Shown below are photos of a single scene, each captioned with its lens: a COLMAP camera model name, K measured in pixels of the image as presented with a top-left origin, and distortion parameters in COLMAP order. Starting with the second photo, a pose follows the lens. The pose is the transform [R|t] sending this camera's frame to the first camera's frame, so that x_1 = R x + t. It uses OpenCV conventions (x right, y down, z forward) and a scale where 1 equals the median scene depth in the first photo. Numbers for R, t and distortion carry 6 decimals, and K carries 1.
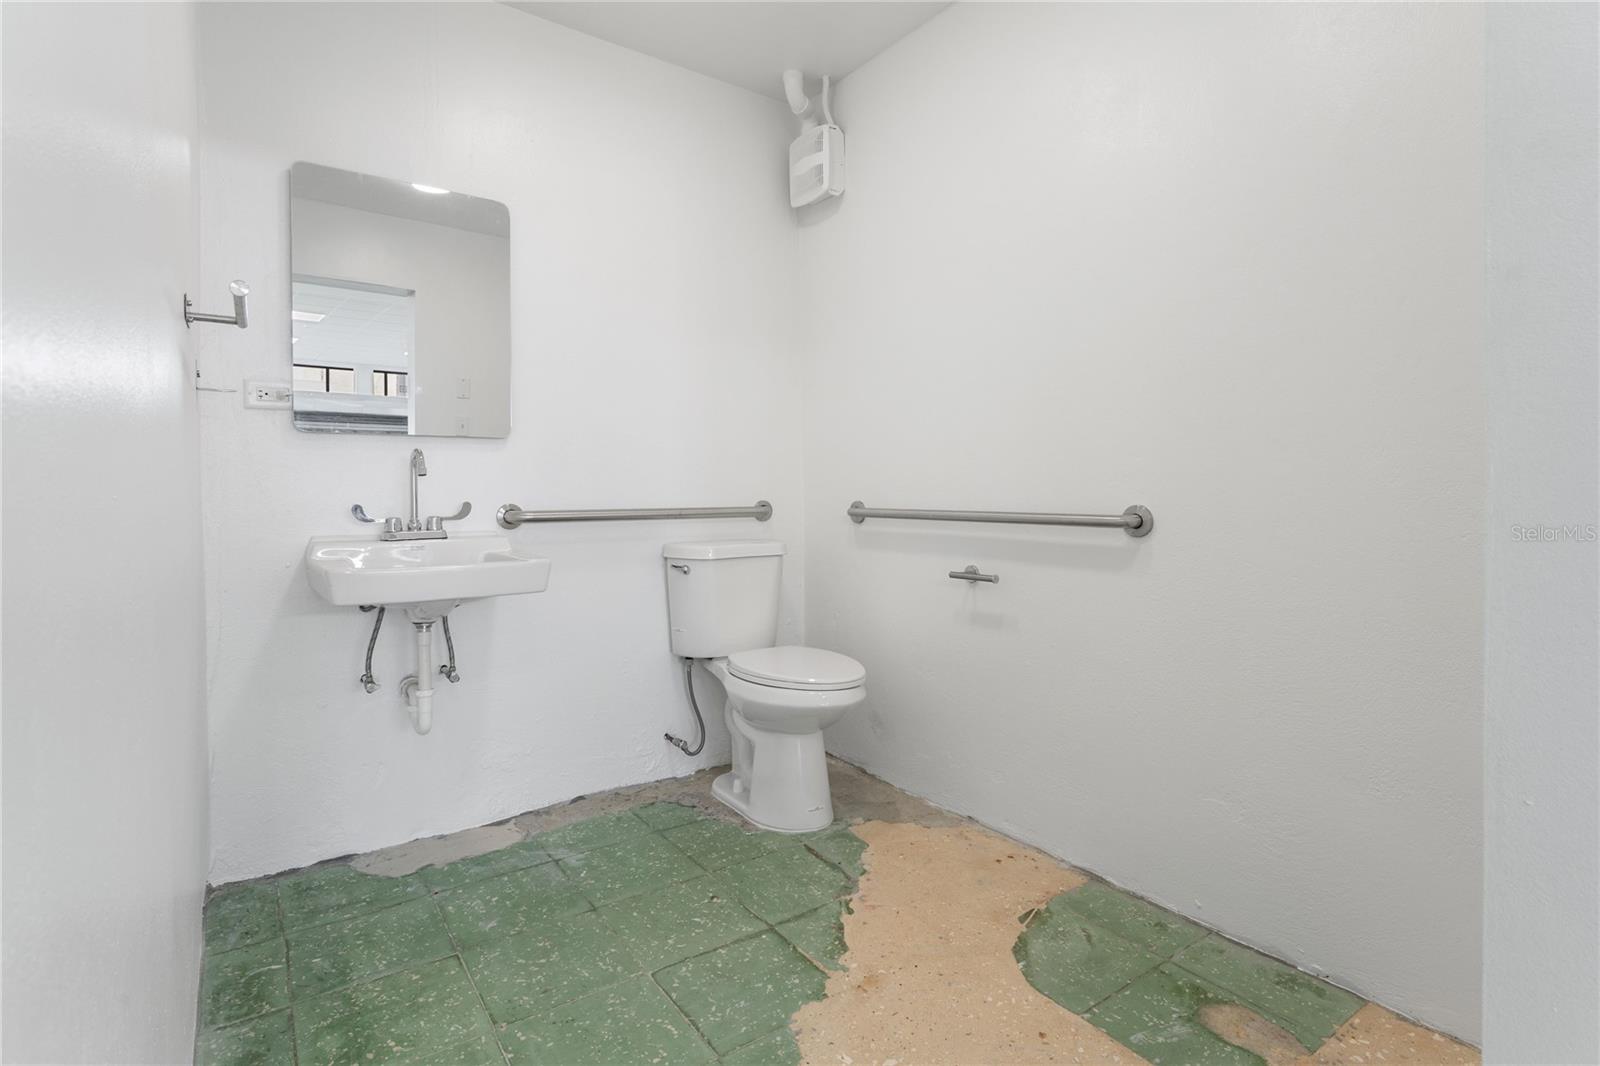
lens RADIAL K [[751.7, 0, 805.9], [0, 751.7, 490.1], [0, 0, 1]] dist [0.001438, 0.000022]
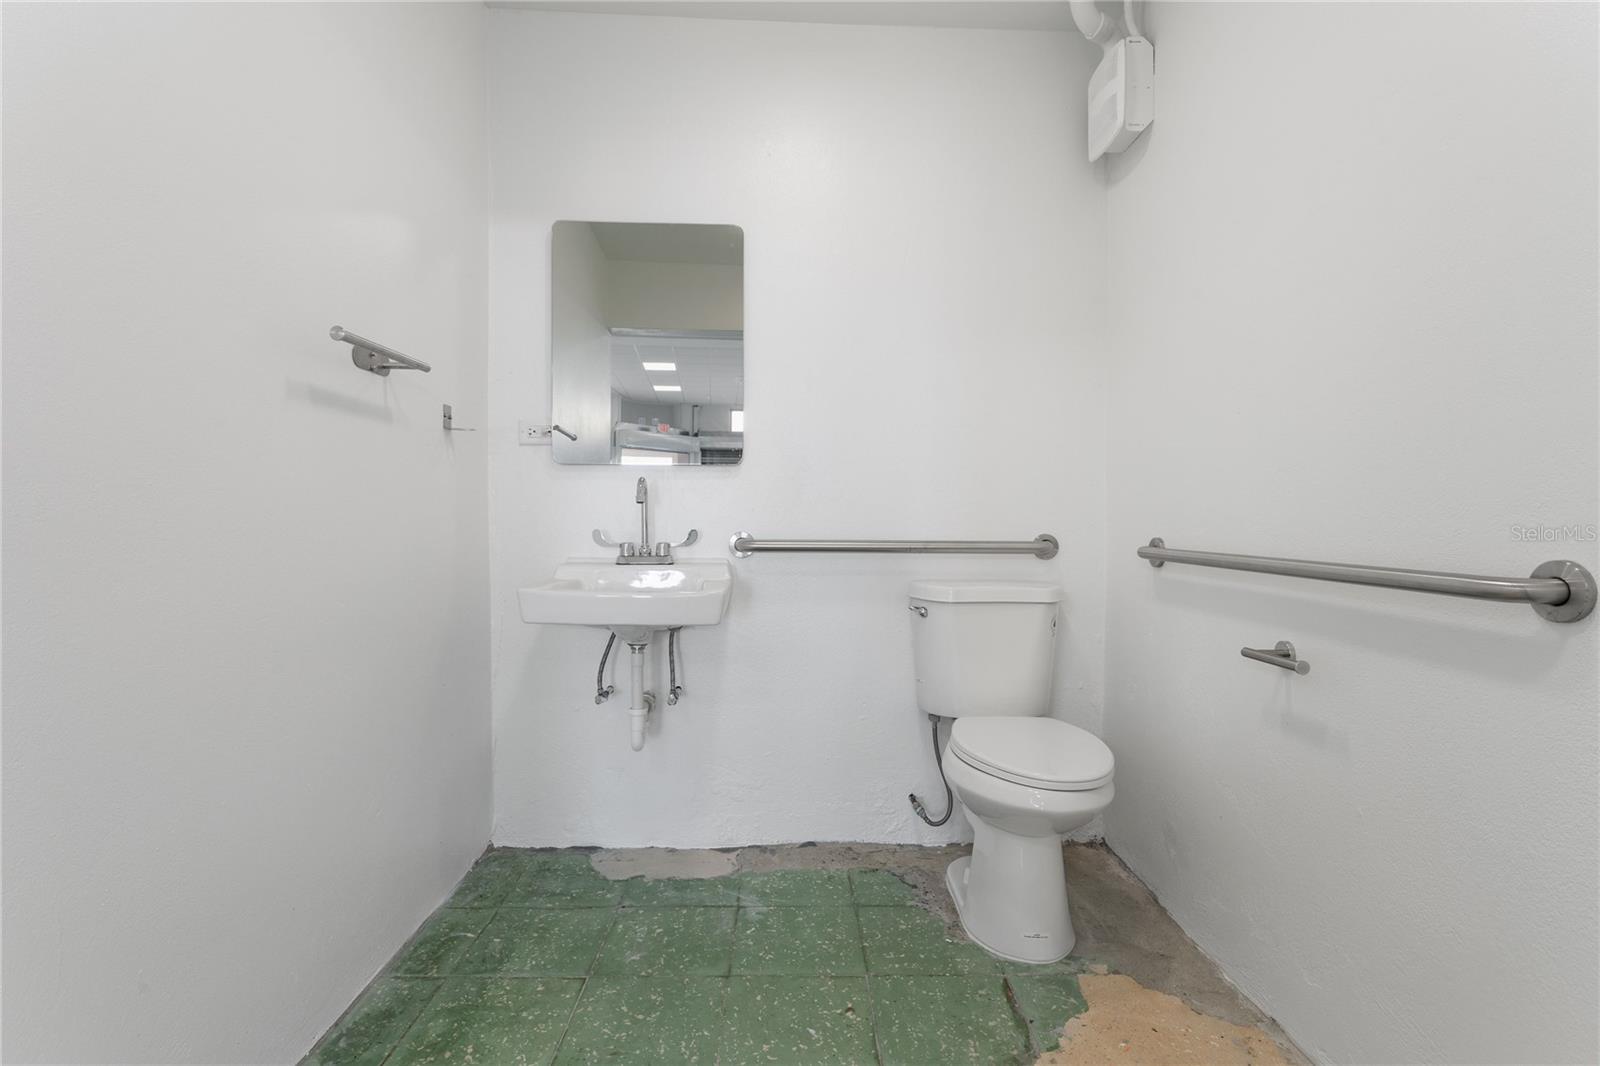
lens RADIAL K [[756.8, 0, 800.0], [0, 756.8, 533.0], [0, 0, 1]] dist [-0.000222, -0.000445]
pose [[0.838792, 0.021796, -0.544016, 0.229953], [-0.011599, 0.999687, 0.022168, -0.003599], [0.544329, -0.012284, 0.838782, 0.228346]]
